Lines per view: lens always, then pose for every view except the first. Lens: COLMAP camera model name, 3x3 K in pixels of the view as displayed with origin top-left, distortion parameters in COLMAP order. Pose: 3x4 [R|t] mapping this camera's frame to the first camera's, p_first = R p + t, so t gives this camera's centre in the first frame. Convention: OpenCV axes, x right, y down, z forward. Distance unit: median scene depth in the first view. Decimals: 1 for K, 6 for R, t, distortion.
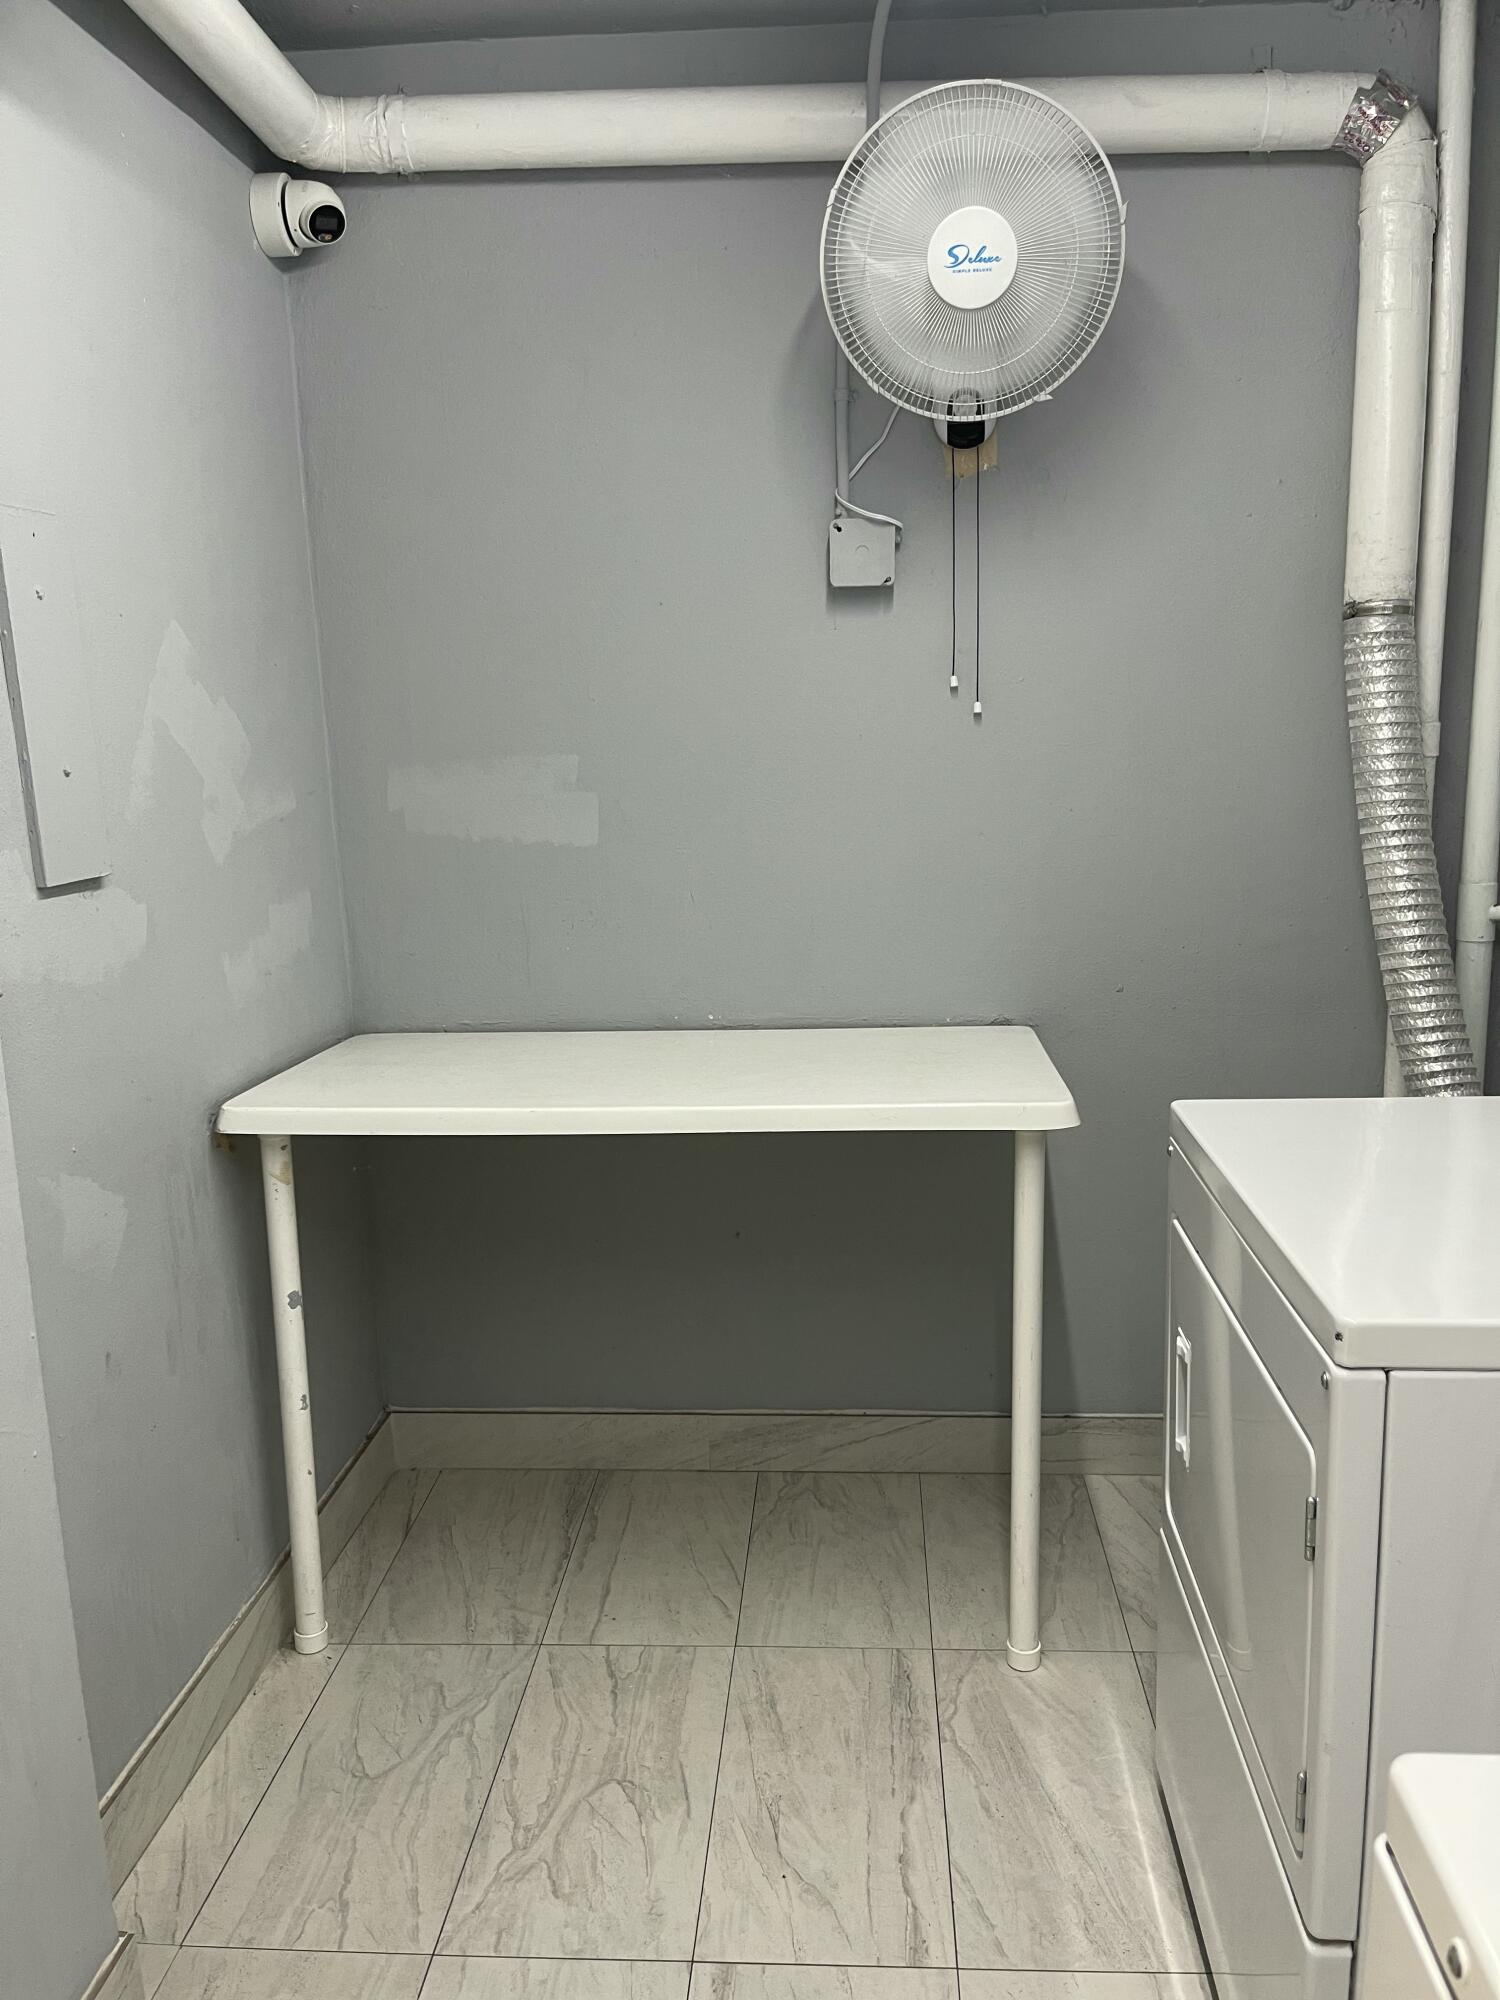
lens RADIAL K [[1524.3, 0, 756.1], [0, 1524.3, 1015.4], [0, 0, 1]] dist [0.069732, -0.092363]
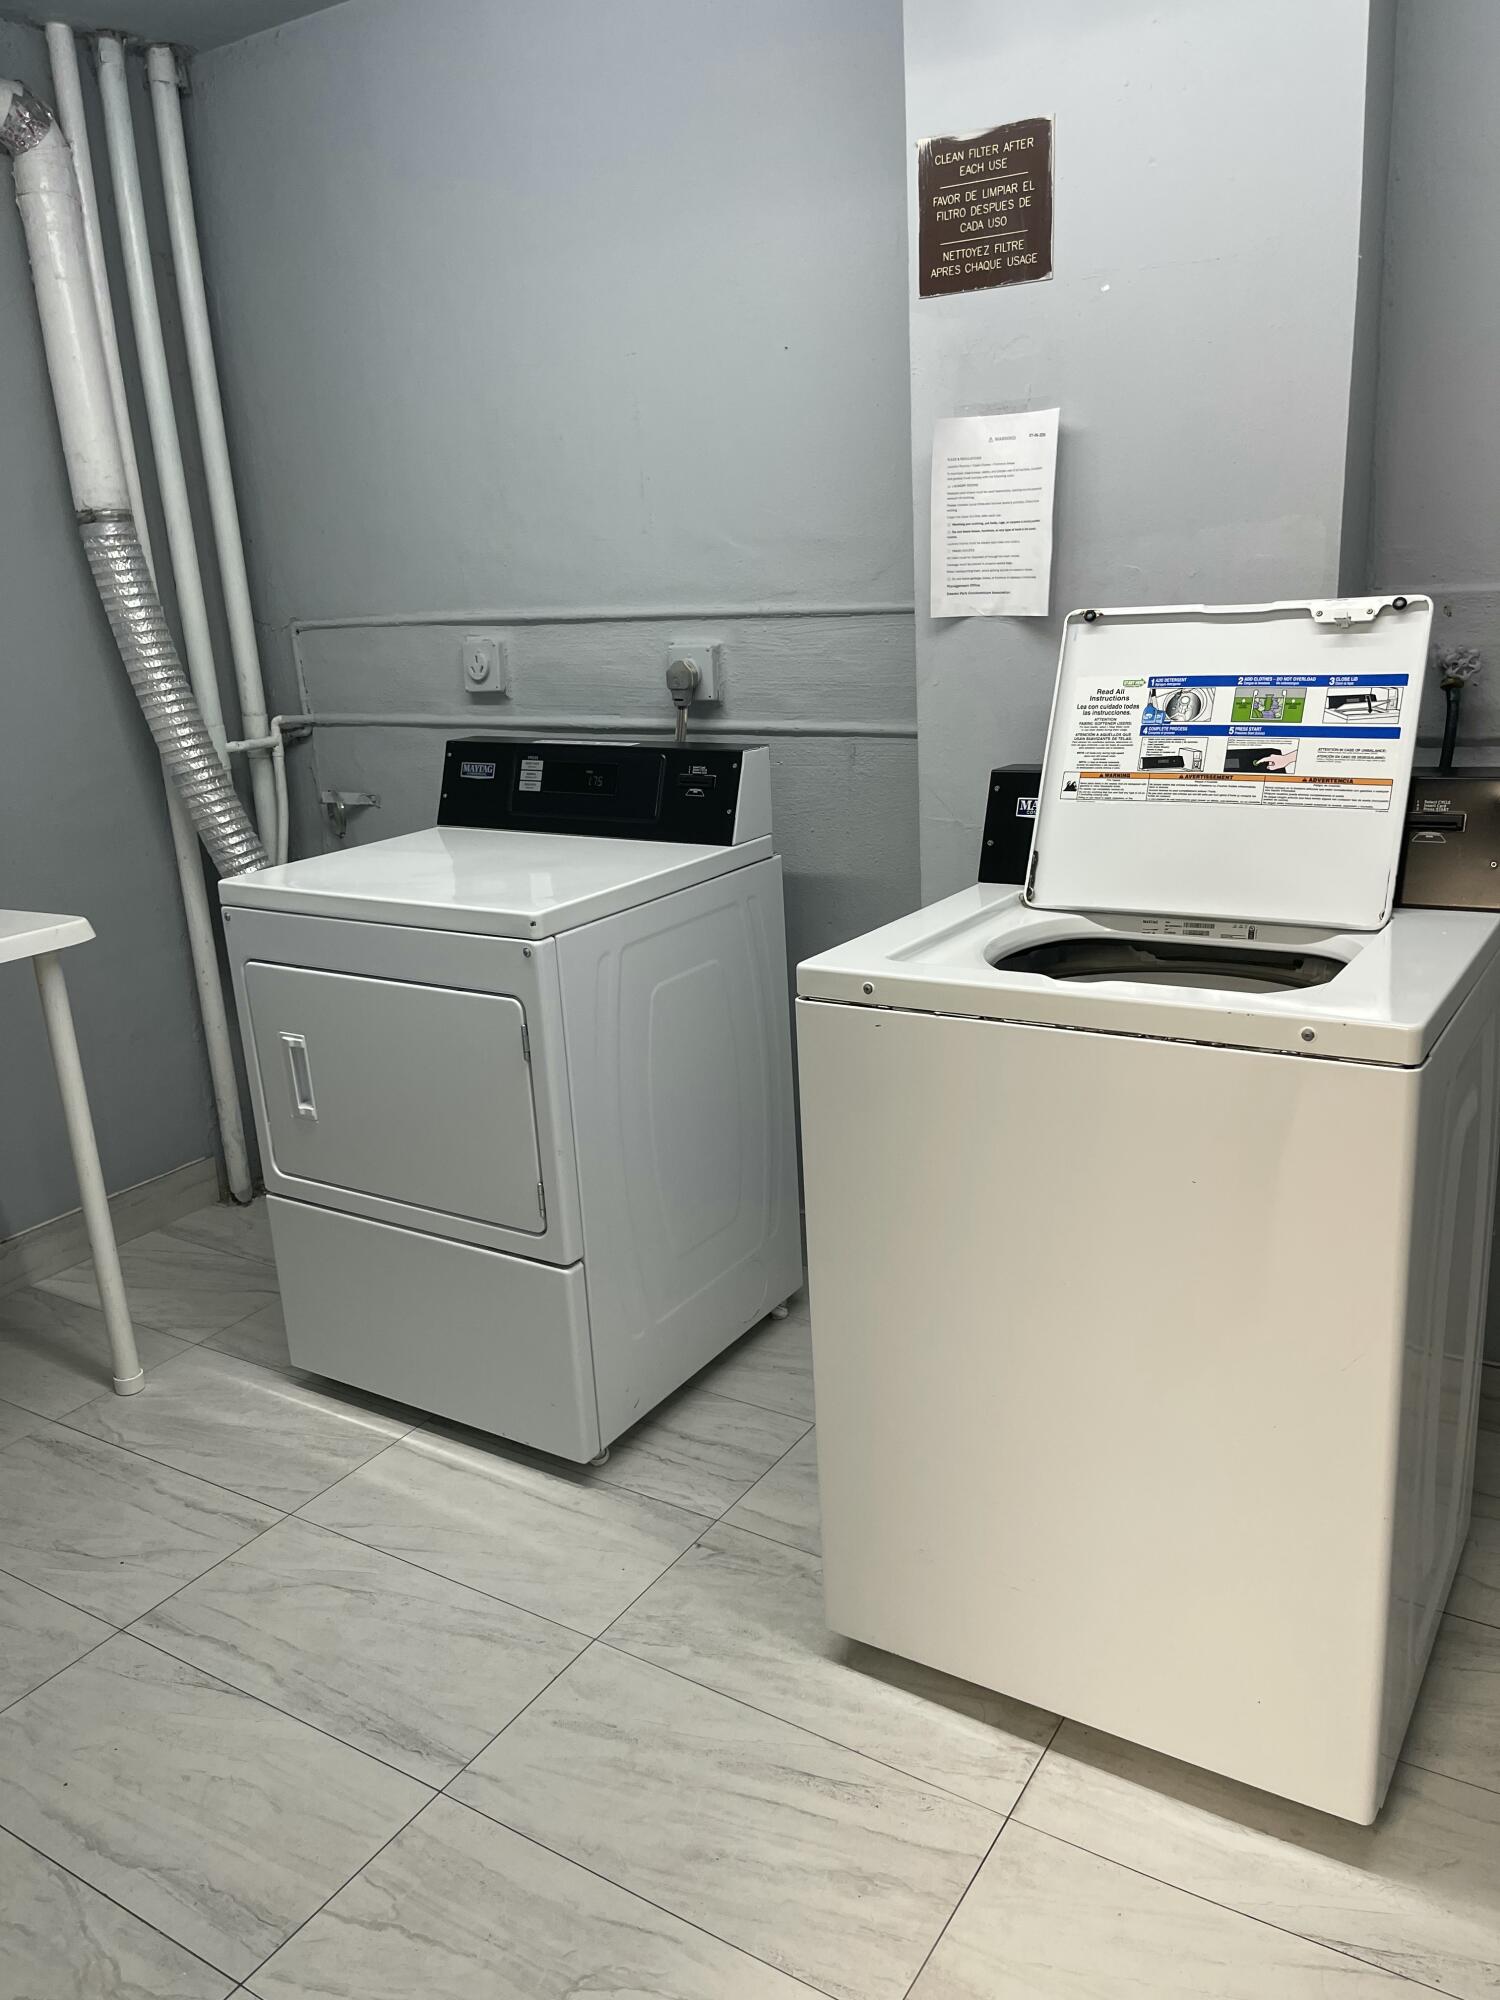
lens RADIAL K [[1524.3, 0, 766.3], [0, 1524.3, 1002.5], [0, 0, 1]] dist [0.069732, -0.092363]
pose [[0.483430, -0.249259, 0.839146, -0.585517], [0.209554, 0.963684, 0.165528, 0.030853], [-0.849931, 0.095826, 0.518107, -0.099494]]
